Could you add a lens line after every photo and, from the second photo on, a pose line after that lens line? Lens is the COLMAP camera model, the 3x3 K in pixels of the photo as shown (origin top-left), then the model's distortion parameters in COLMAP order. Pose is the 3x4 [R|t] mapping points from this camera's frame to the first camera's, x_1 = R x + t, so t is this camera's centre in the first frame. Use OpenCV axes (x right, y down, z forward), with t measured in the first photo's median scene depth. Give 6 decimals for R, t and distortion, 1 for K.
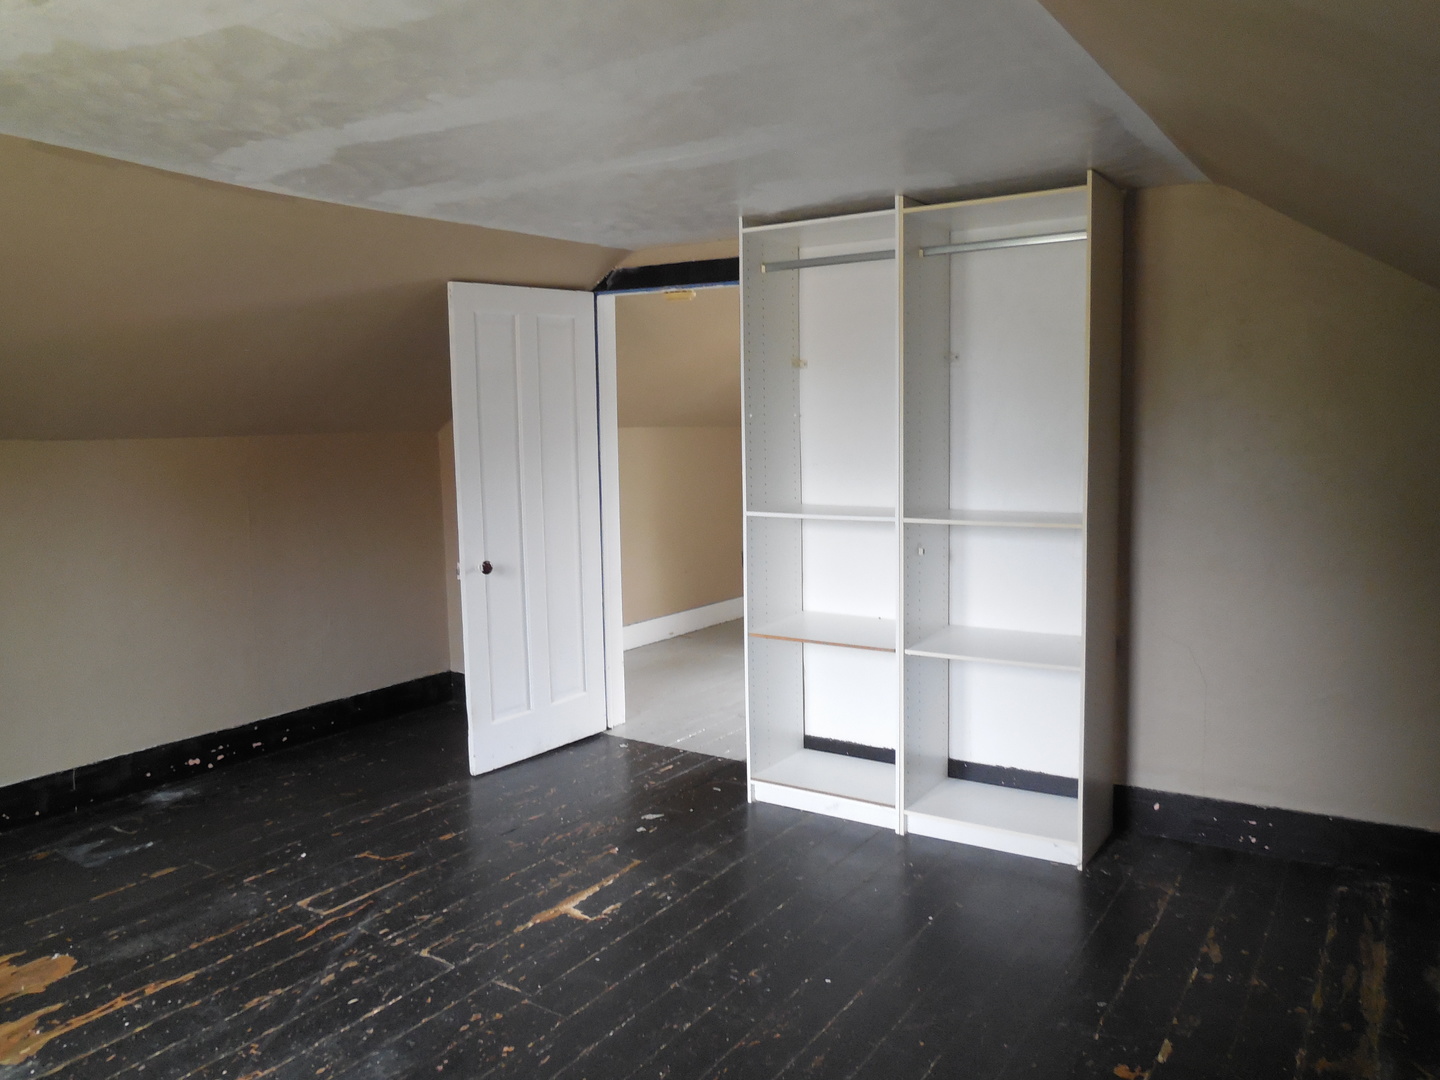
lens RADIAL K [[1073.0, 0, 727.7], [0, 1073.0, 543.2], [0, 0, 1]] dist [0.012985, 0.006019]
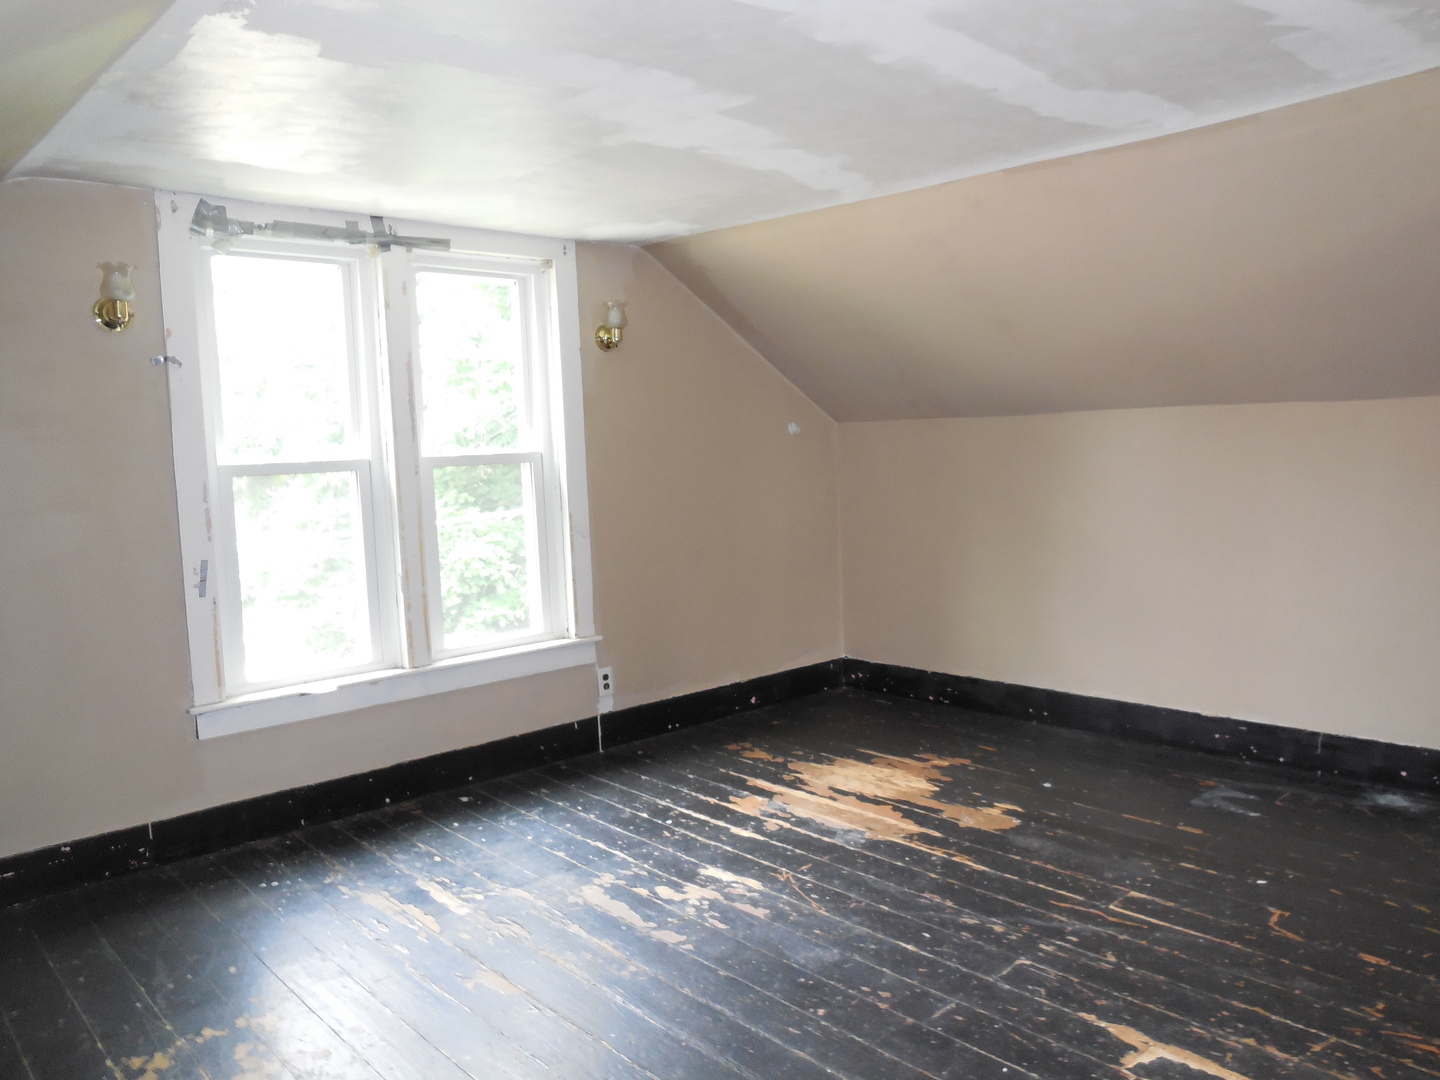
lens RADIAL K [[1073.0, 0, 727.2], [0, 1073.0, 538.4], [0, 0, 1]] dist [0.012985, 0.006019]
pose [[-0.243673, 0.107489, -0.963883, 0.598103], [-0.059120, 0.990345, 0.125385, -0.077579], [0.968054, 0.087538, -0.234966, 0.885307]]
